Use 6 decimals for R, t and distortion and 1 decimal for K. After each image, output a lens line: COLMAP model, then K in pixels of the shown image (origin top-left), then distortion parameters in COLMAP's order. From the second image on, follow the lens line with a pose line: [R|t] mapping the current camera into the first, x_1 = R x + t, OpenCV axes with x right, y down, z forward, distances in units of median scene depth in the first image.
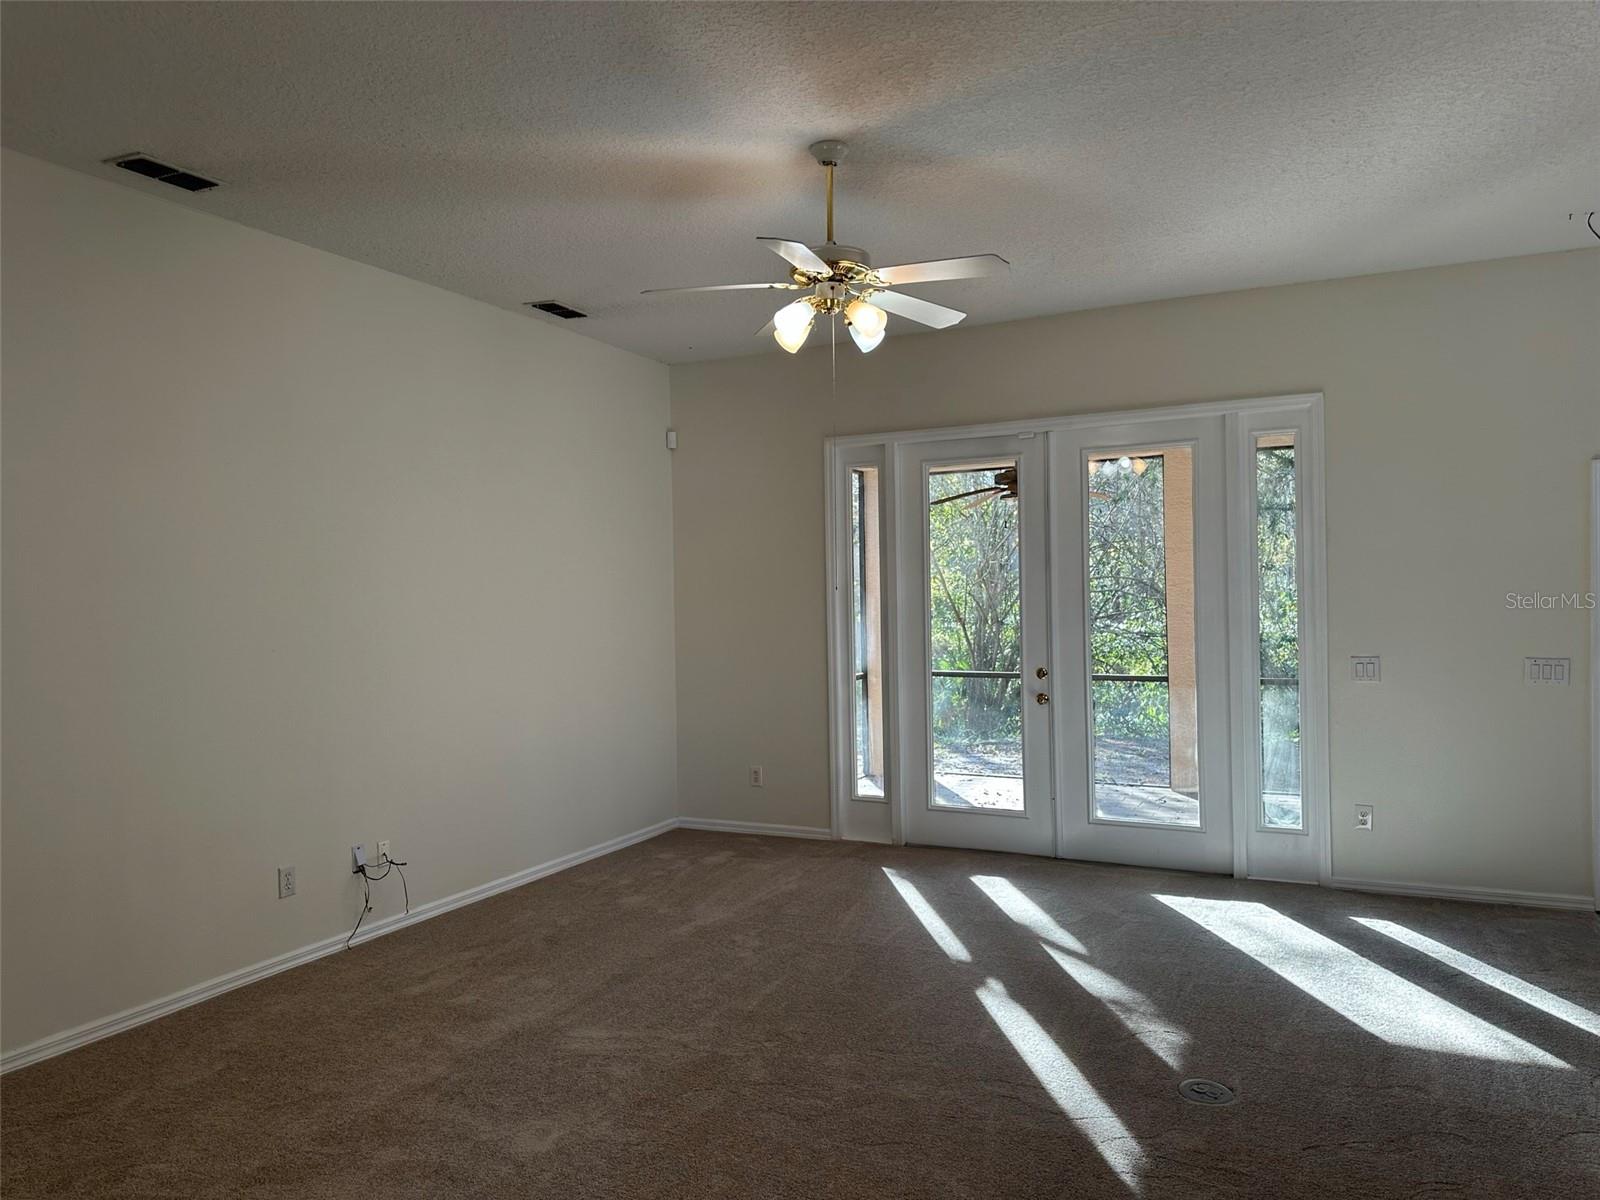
lens RADIAL K [[1109.1, 0, 788.7], [0, 1109.1, 580.6], [0, 0, 1]] dist [0.108229, -0.124875]
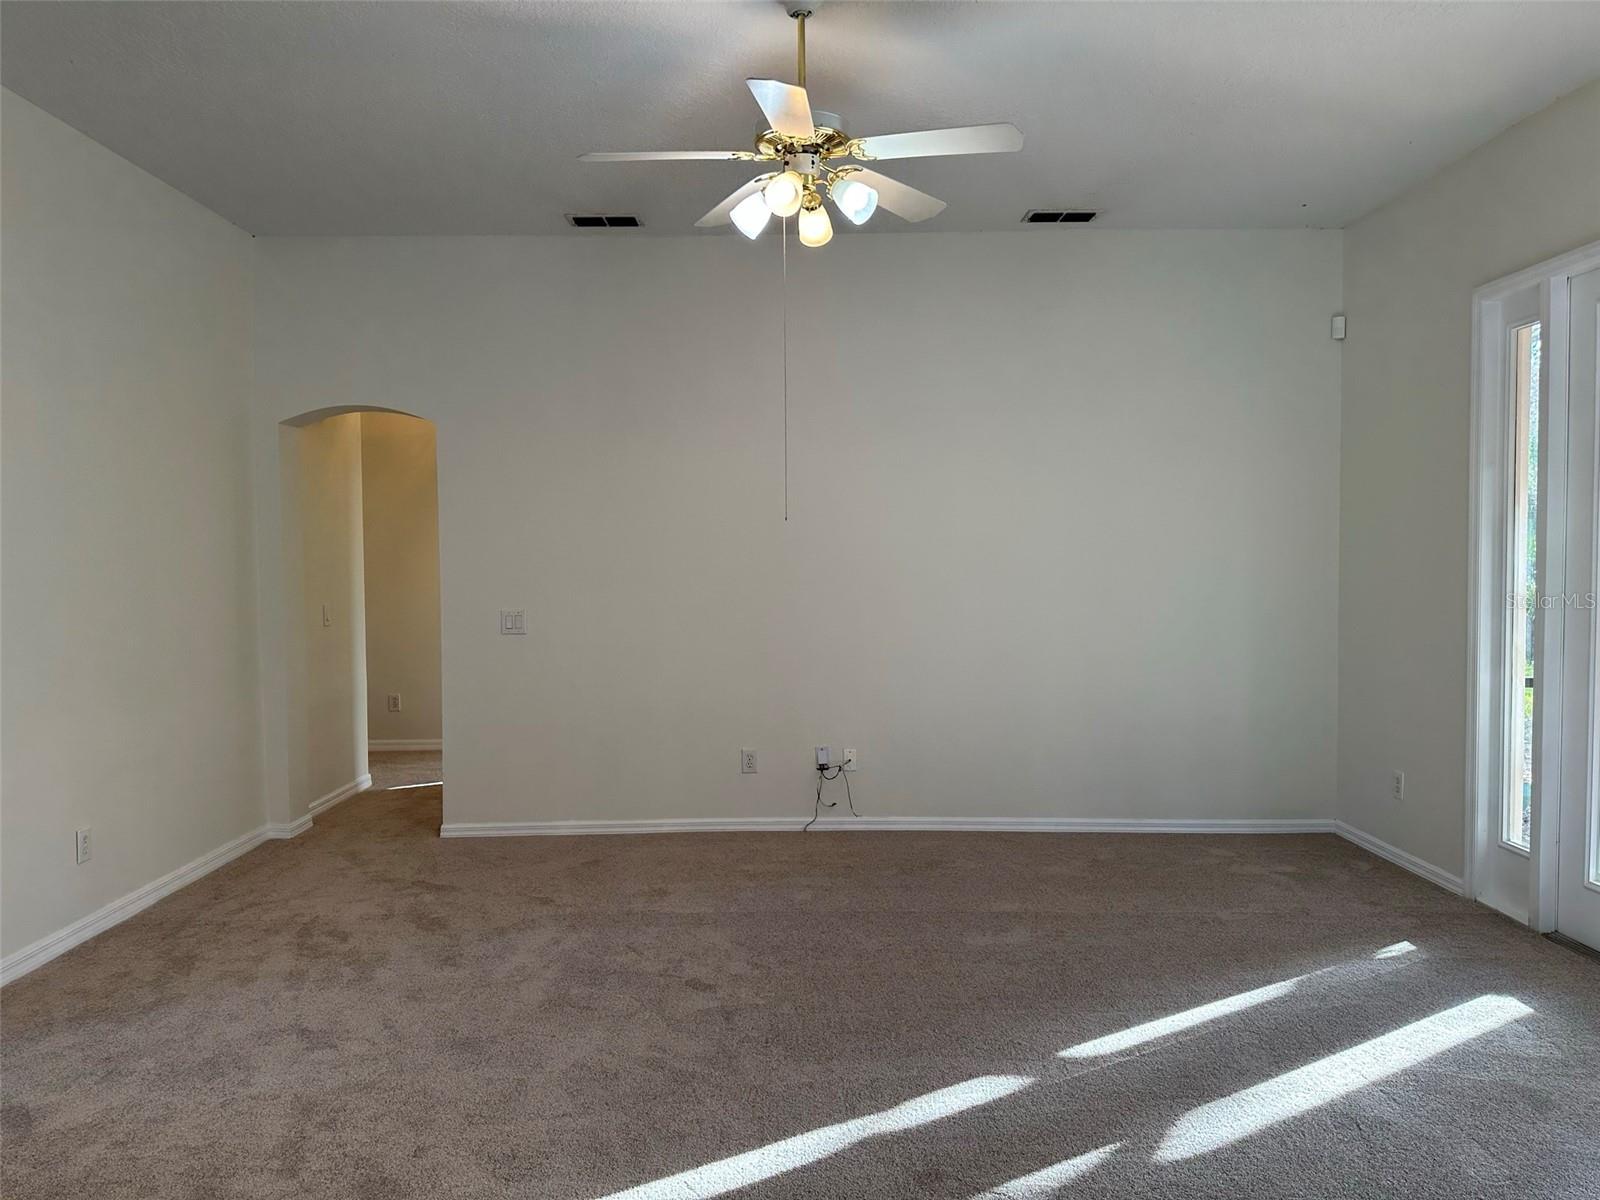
lens RADIAL K [[1116.8, 0, 800.0], [0, 1116.8, 600.0], [0, 0, 1]] dist [0.031656, -0.053941]
pose [[0.448663, 0.048270, -0.892397, 0.584528], [0.007012, 0.998319, 0.057525, 0.017093], [0.893674, -0.032066, 0.447570, 0.446703]]
